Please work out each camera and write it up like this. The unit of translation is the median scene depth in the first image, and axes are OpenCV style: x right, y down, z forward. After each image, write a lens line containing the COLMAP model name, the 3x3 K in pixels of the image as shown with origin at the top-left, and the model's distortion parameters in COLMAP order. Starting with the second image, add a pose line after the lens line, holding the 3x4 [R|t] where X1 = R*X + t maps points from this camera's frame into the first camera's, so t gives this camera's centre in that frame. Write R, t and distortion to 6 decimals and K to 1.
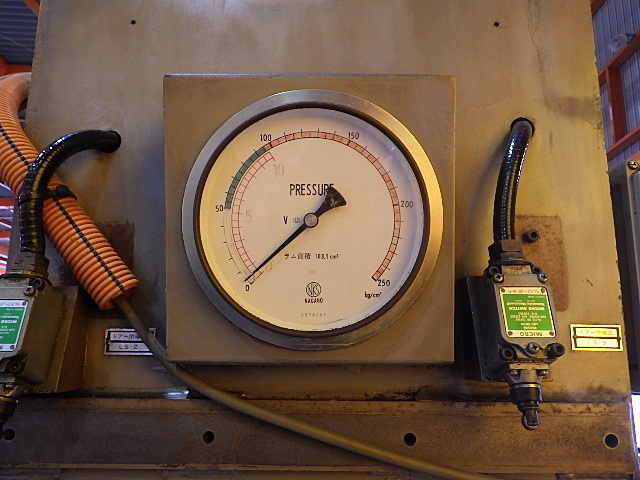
lens RADIAL K [[523.1, 0, 320.0], [0, 523.1, 240.0], [0, 0, 1]] dist [-0.003952, -0.006700]
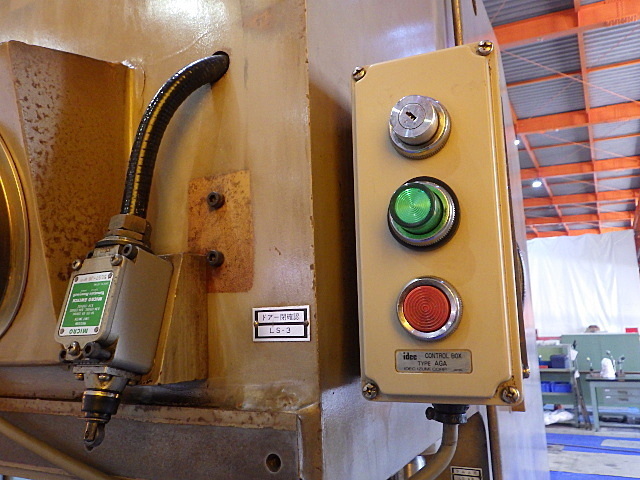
lens RADIAL K [[523.1, 0, 320.0], [0, 523.1, 240.0], [0, 0, 1]] dist [-0.003952, -0.006700]
pose [[0.885614, -0.115604, -0.449805, 0.986006], [0.139295, 0.990053, 0.019803, 0.065052], [0.443041, -0.080193, 0.892907, 0.388287]]
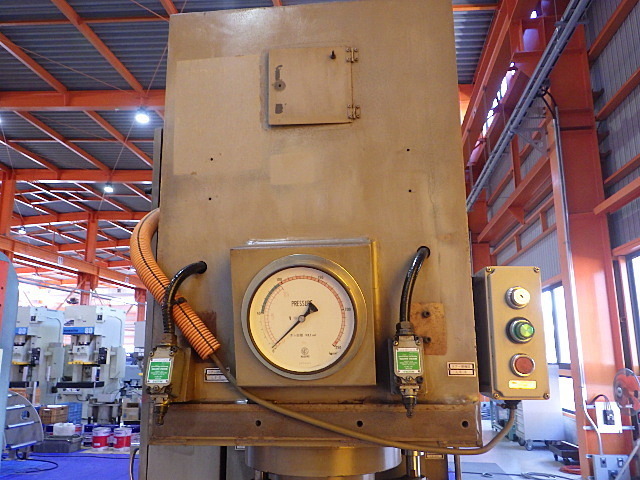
lens RADIAL K [[523.1, 0, 320.0], [0, 523.1, 240.0], [0, 0, 1]] dist [-0.003952, -0.006700]
pose [[0.994844, -0.038040, -0.094009, 0.234374], [0.037960, 0.999276, -0.002632, -0.305470], [0.094041, -0.000950, 0.995568, -0.958475]]
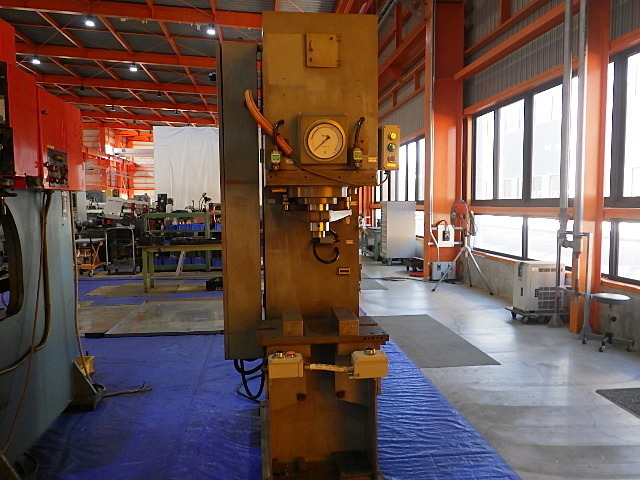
lens RADIAL K [[523.1, 0, 320.0], [0, 523.1, 240.0], [0, 0, 1]] dist [-0.003952, -0.006700]
pose [[0.991344, -0.029573, 0.127919, -0.824928], [-0.007927, 0.959044, 0.283146, -0.607370], [-0.131054, -0.281709, 0.950508, -4.791215]]
